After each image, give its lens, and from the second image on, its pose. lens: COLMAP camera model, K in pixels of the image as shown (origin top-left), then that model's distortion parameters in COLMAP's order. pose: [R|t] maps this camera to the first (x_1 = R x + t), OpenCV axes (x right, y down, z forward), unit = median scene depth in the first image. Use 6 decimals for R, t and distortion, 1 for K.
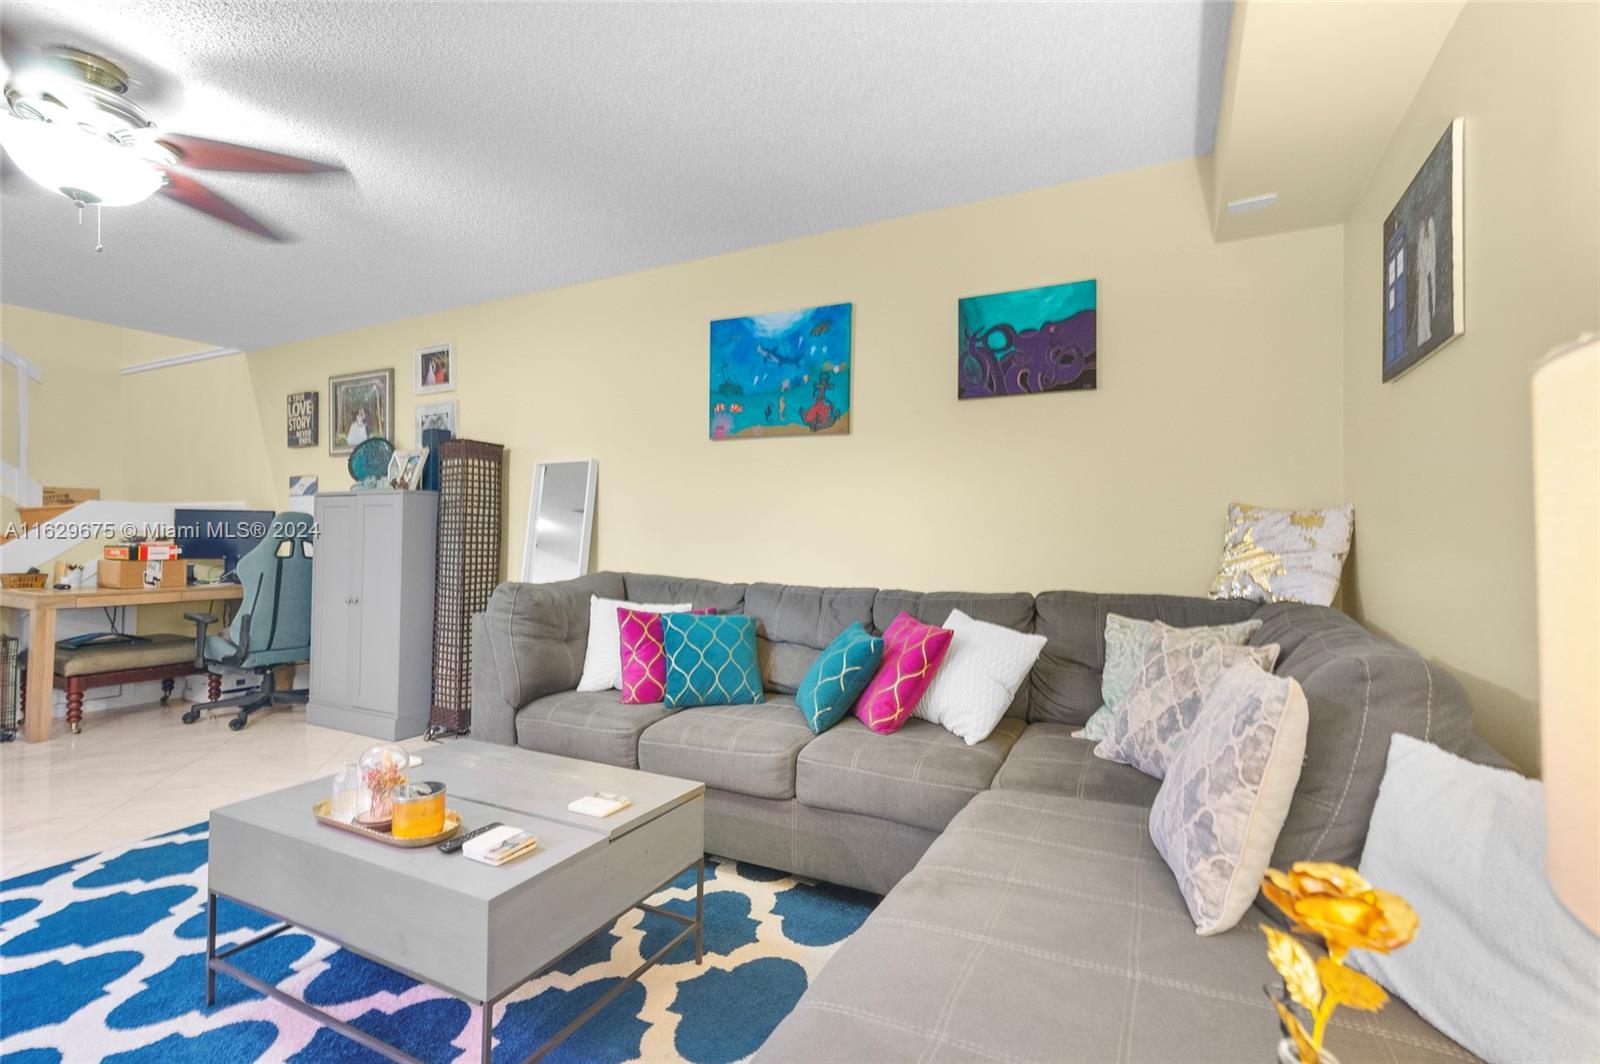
lens RADIAL K [[744.9, 0, 792.9], [0, 744.9, 526.7], [0, 0, 1]] dist [0.016637, -0.002360]
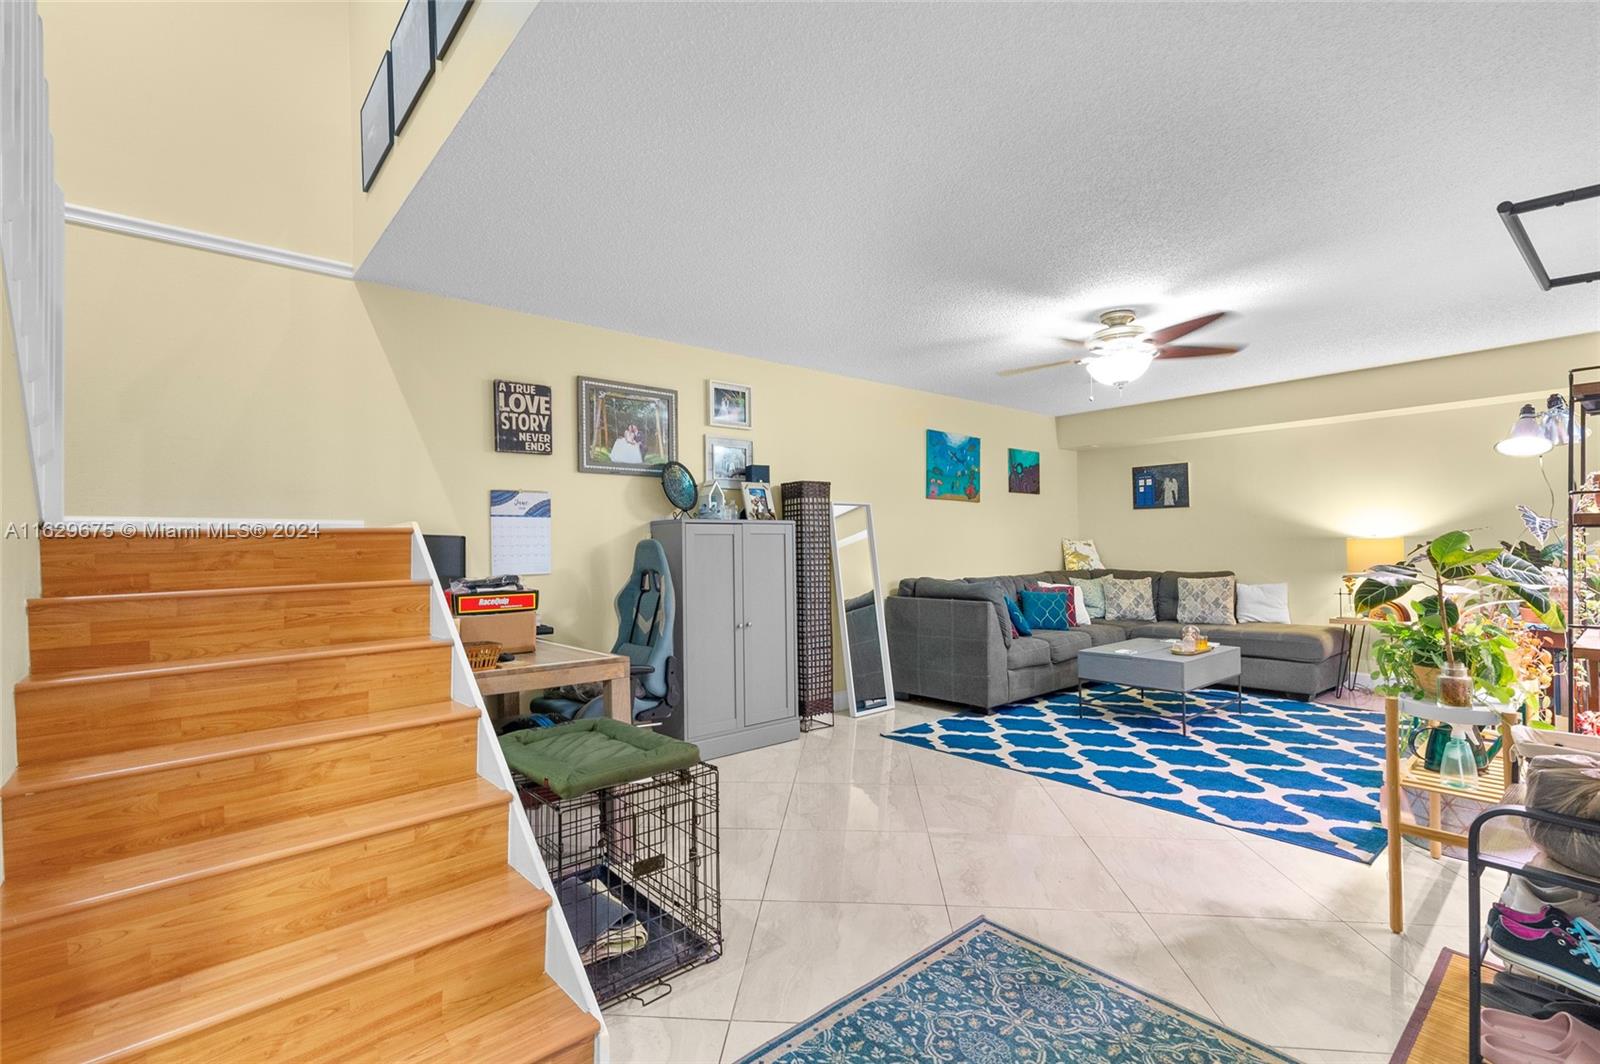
lens RADIAL K [[744.9, 0, 784.8], [0, 744.9, 540.2], [0, 0, 1]] dist [0.016637, -0.002360]
pose [[0.363383, -0.004281, 0.931630, -1.842089], [0.004341, 0.999986, 0.002902, -0.027317], [-0.931630, 0.002989, 0.363397, 0.689253]]
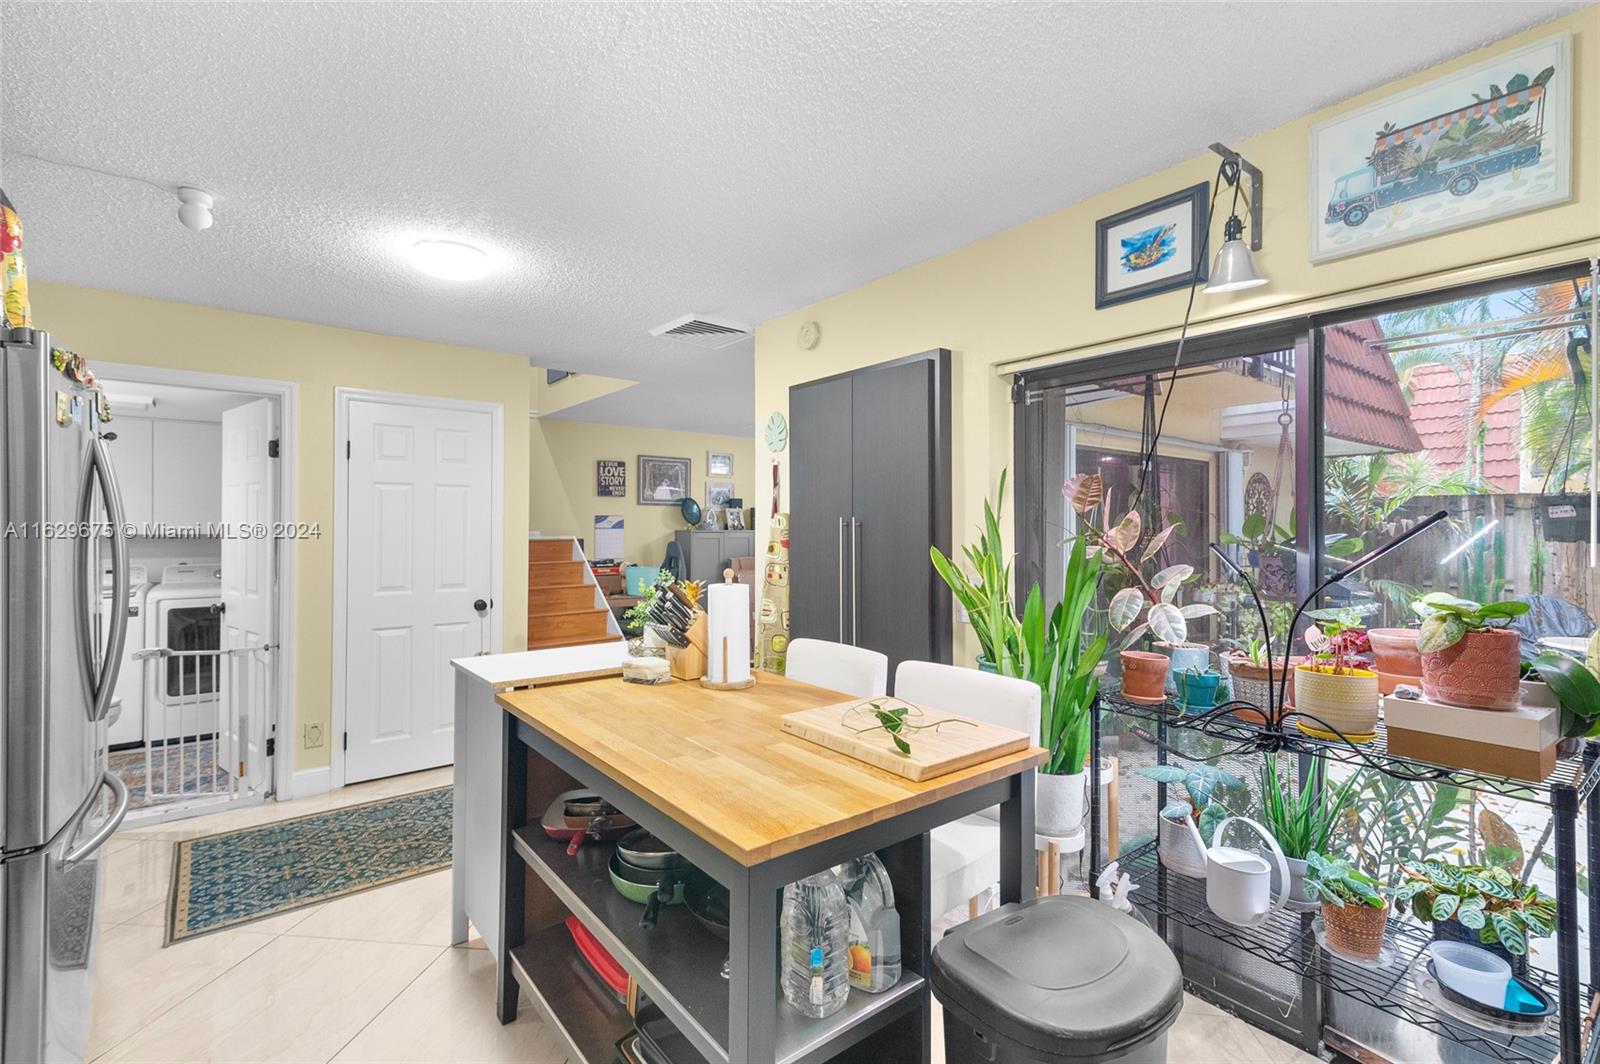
lens RADIAL K [[744.9, 0, 794.7], [0, 744.9, 527.3], [0, 0, 1]] dist [0.016637, -0.002360]
pose [[0.388825, -0.002429, 0.921308, -2.753947], [-0.014214, 0.999862, 0.008634, -0.091067], [-0.921202, -0.016452, 0.388737, 0.107047]]
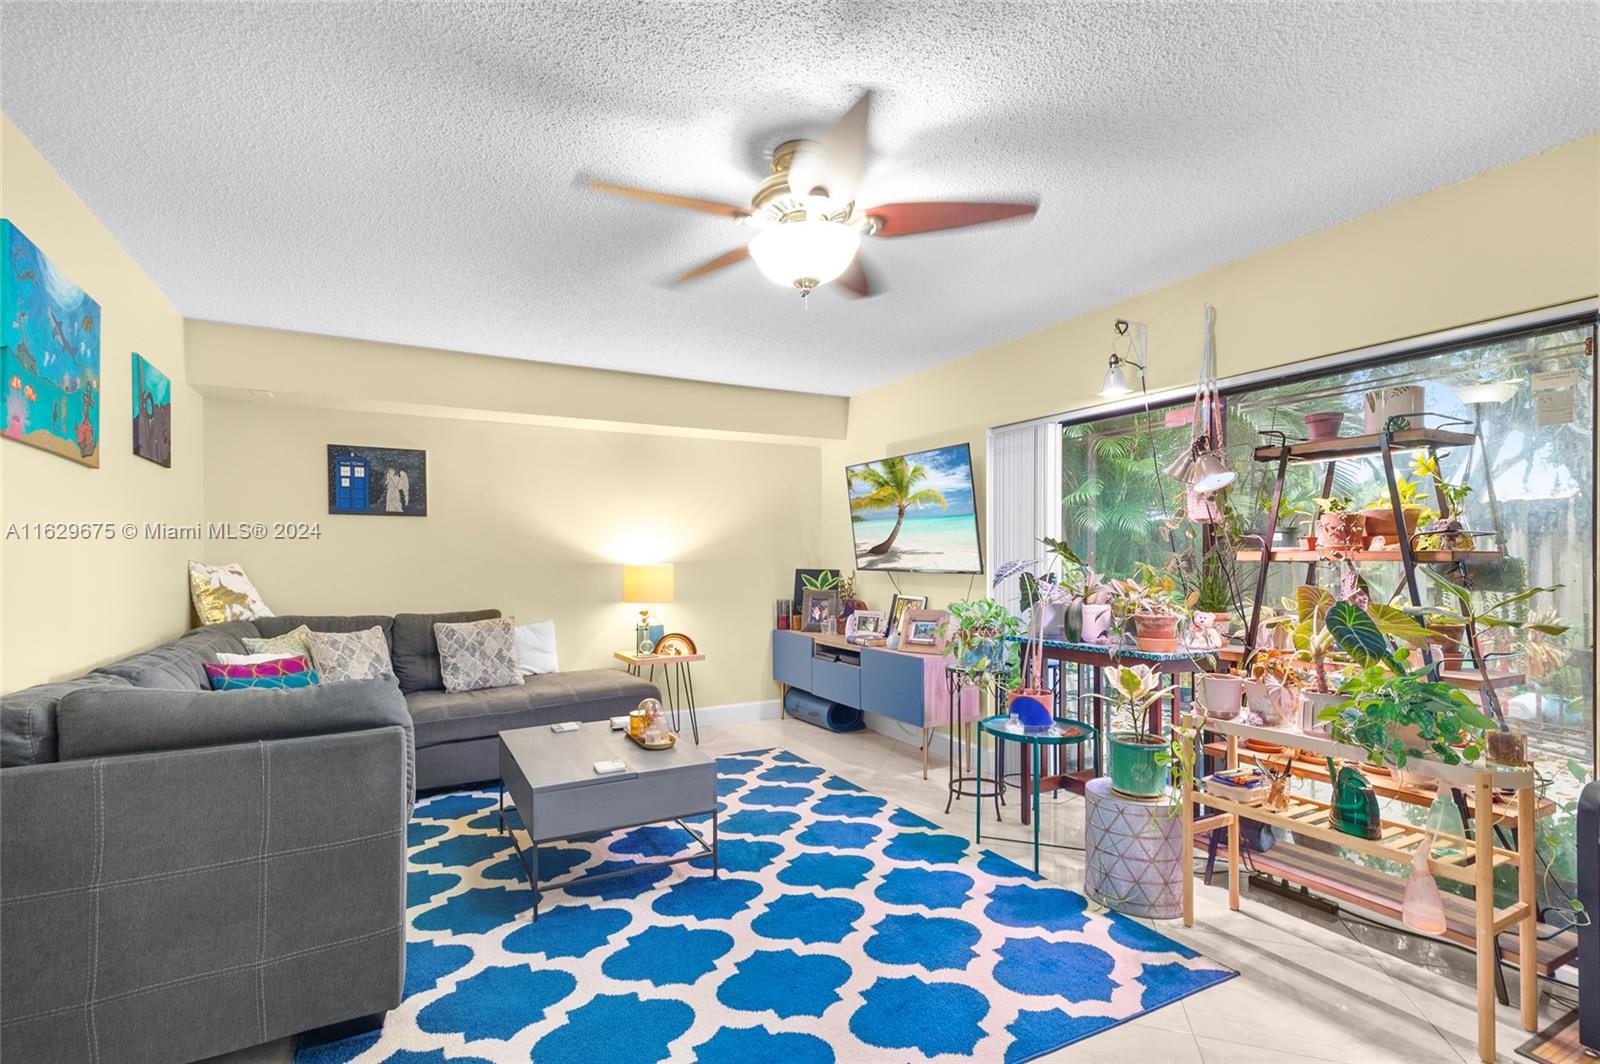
lens RADIAL K [[744.9, 0, 803.8], [0, 744.9, 558.6], [0, 0, 1]] dist [0.016637, -0.002360]
pose [[-0.838147, -0.005244, 0.545420, -0.914362], [-0.010054, 0.999932, -0.005836, -0.028828], [-0.545352, -0.010375, -0.838143, 1.152335]]
